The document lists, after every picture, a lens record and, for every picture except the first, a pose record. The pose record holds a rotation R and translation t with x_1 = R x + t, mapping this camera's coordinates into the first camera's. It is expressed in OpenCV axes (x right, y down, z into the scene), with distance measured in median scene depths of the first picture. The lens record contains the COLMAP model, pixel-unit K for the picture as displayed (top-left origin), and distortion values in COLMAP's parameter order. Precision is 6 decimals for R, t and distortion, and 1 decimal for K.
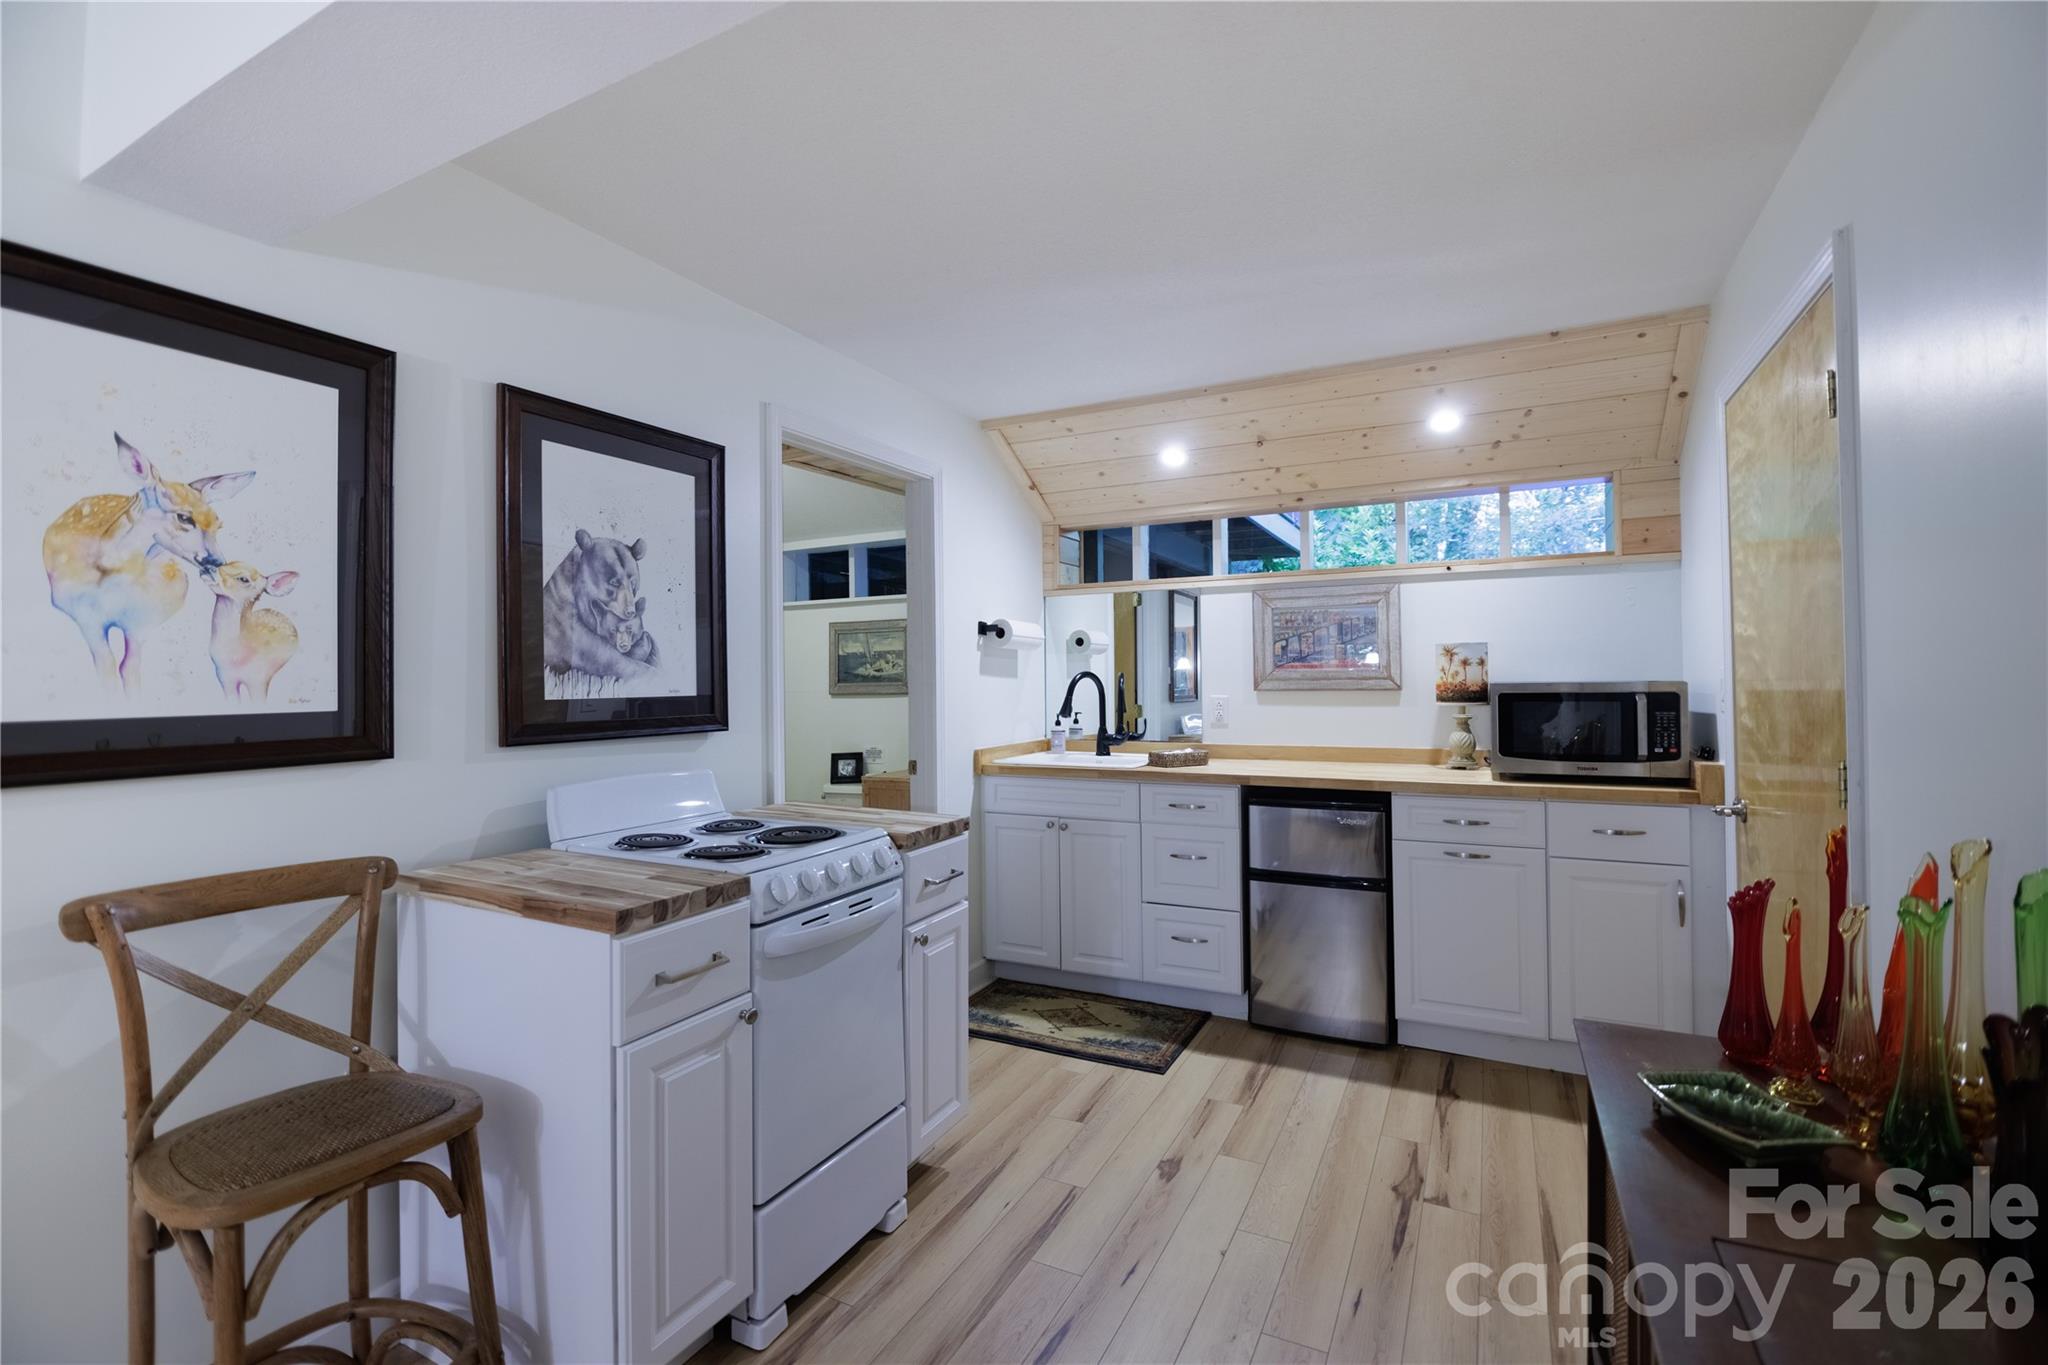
lens RADIAL K [[916.5, 0, 1022.9], [0, 916.5, 686.0], [0, 0, 1]] dist [-0.015936, -0.000600]
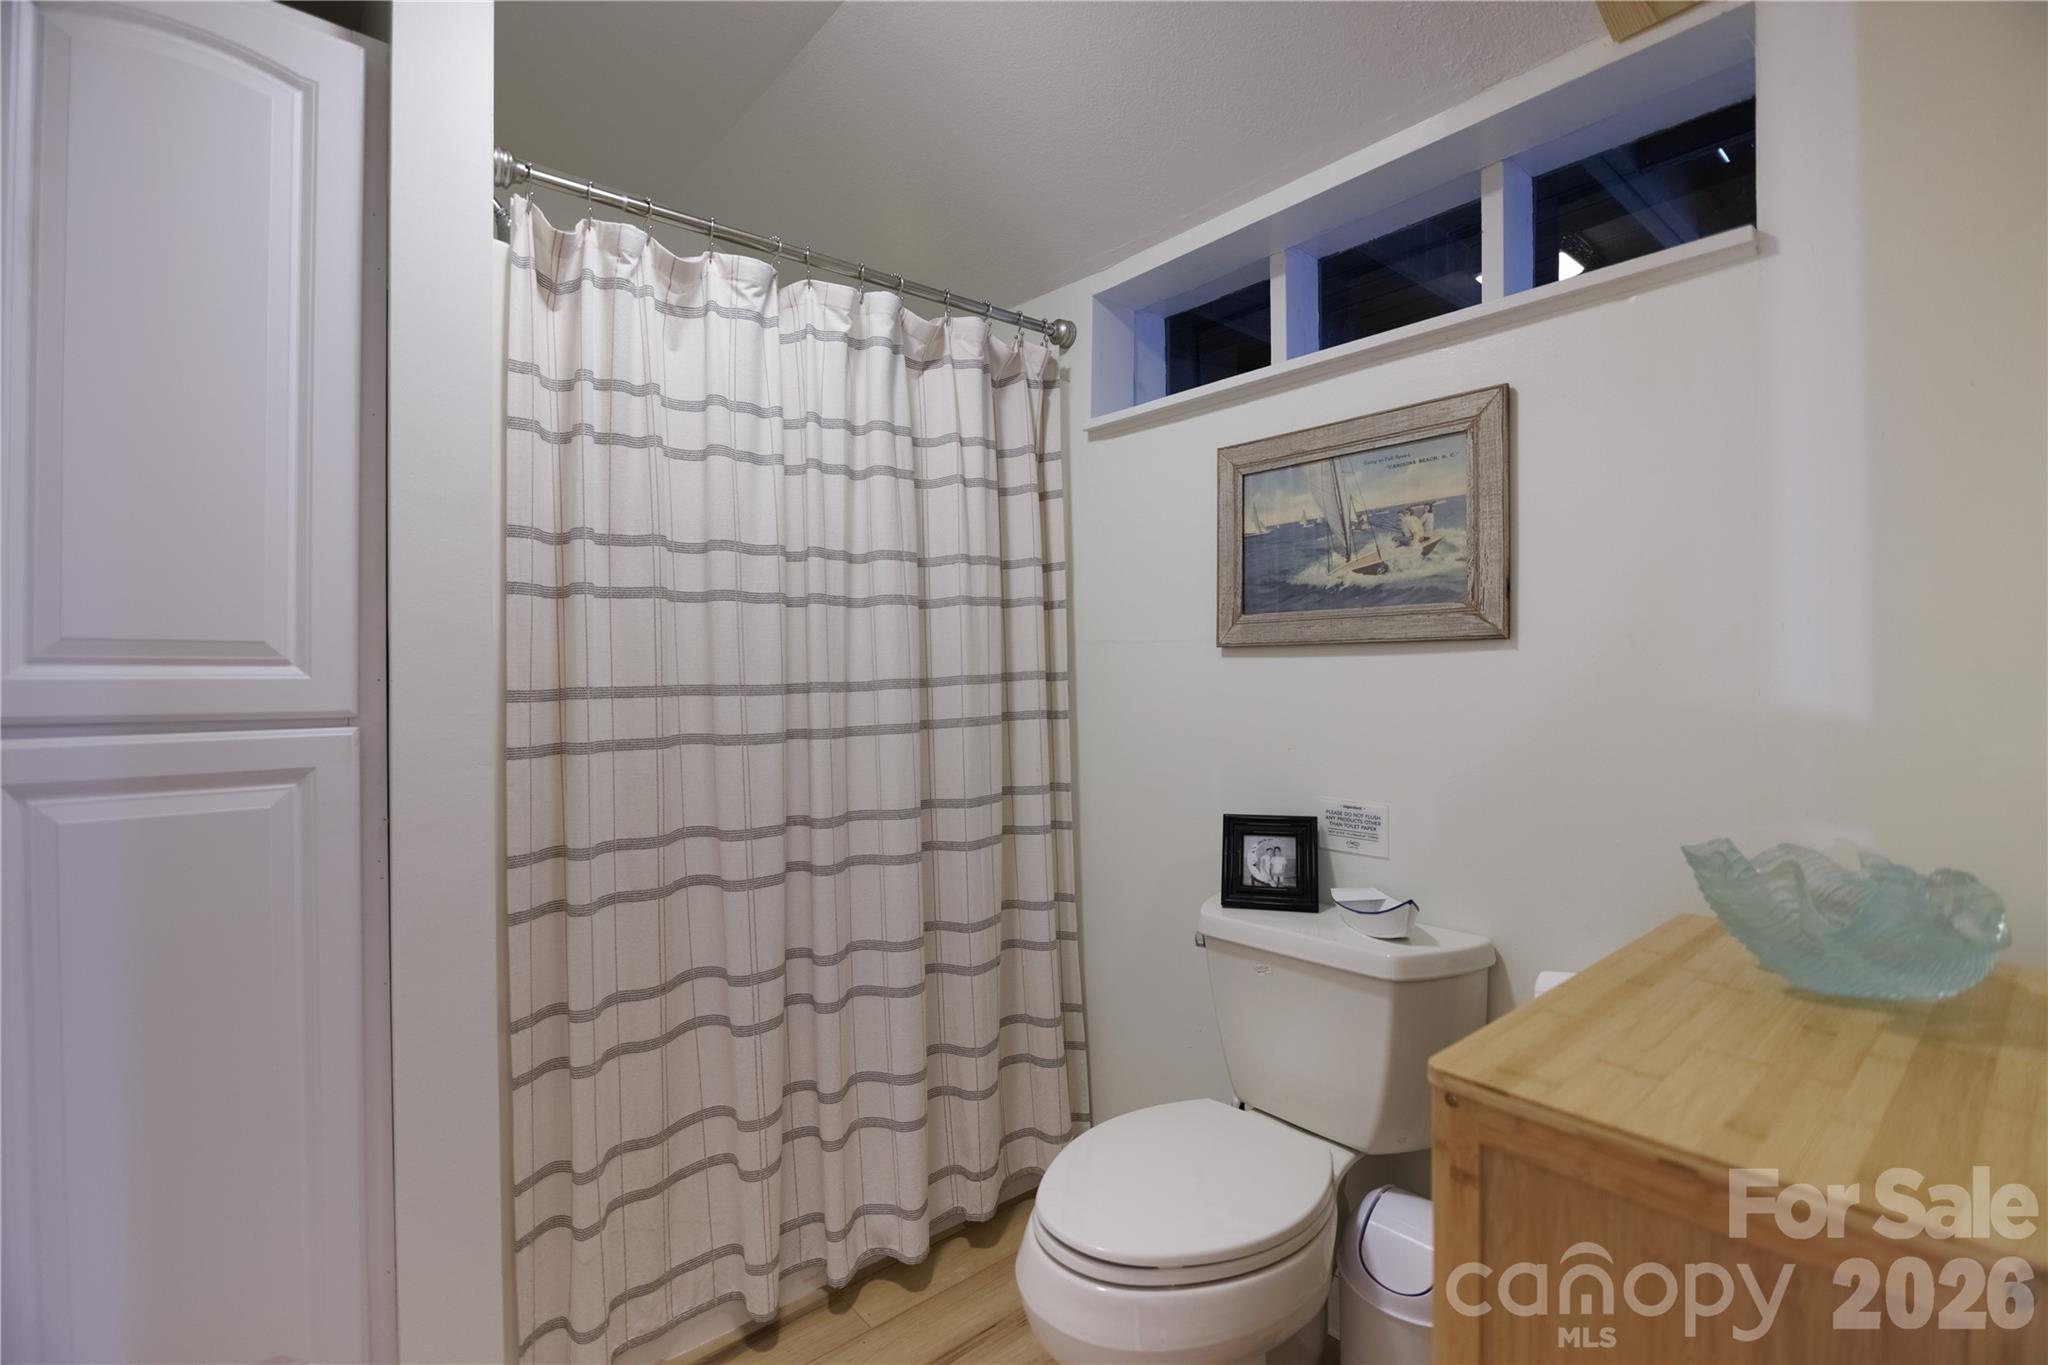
lens RADIAL K [[916.5, 0, 1027.8], [0, 916.5, 670.9], [0, 0, 1]] dist [-0.015936, -0.000600]
pose [[0.920688, 0.010326, -0.390164, -0.142798], [-0.002592, 0.999790, 0.020344, 0.012511], [0.390292, -0.017719, 0.920521, 0.652978]]
